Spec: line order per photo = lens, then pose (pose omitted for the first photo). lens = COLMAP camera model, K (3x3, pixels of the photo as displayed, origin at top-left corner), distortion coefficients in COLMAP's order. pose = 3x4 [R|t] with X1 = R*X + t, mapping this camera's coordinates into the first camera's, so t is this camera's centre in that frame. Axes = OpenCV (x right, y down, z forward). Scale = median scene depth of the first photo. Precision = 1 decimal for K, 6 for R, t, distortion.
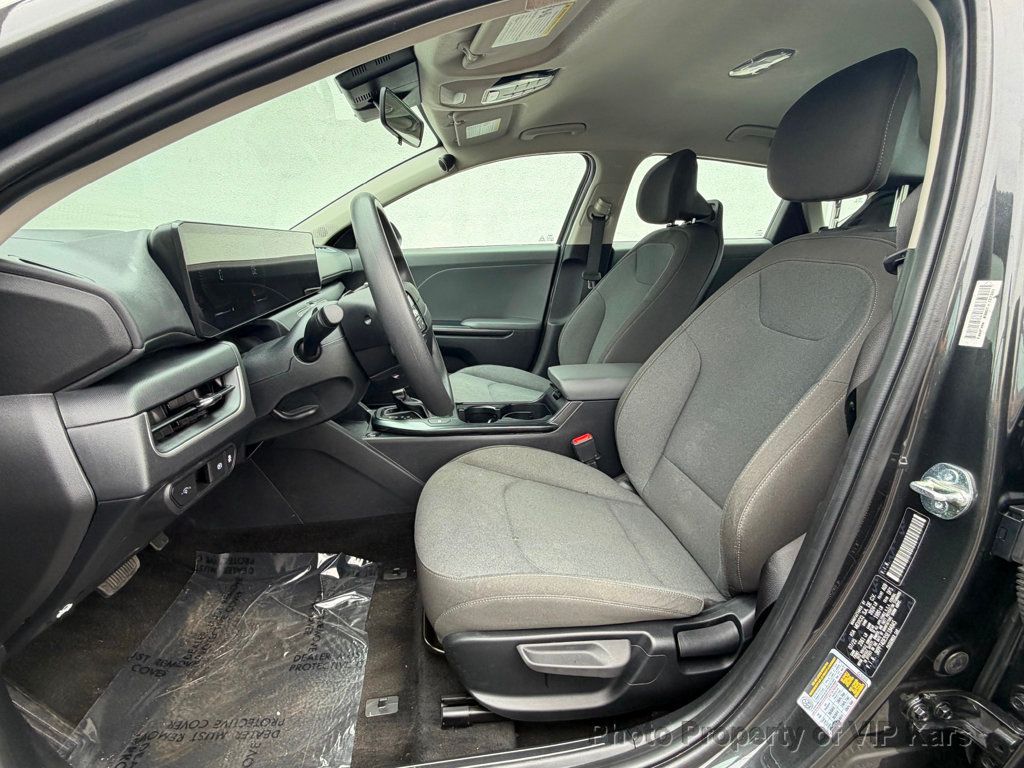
lens RADIAL K [[493.3, 0, 503.4], [0, 493.3, 381.9], [0, 0, 1]] dist [0.019012, 0.000403]
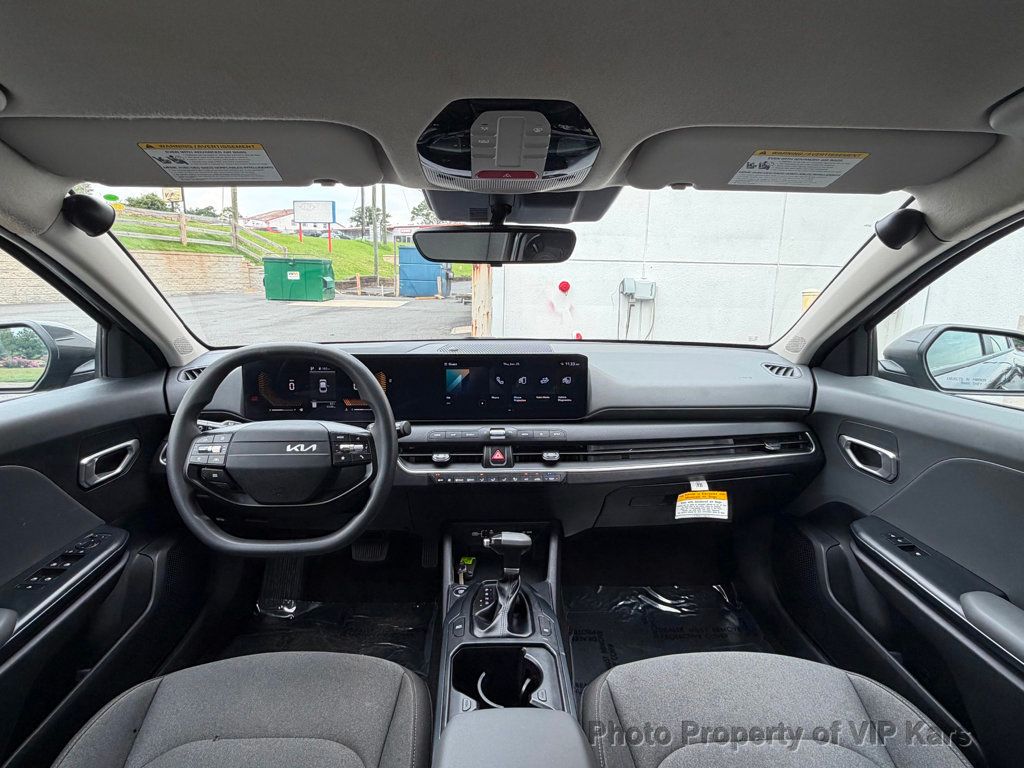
lens RADIAL K [[556.9, 0, 504.5], [0, 556.9, 385.0], [0, 0, 1]] dist [0.004905, -0.002873]
pose [[-0.098511, 0.185178, -0.977755, 0.888171], [-0.273702, 0.939599, 0.205528, -0.654695], [0.956756, 0.287860, -0.041877, 1.495135]]
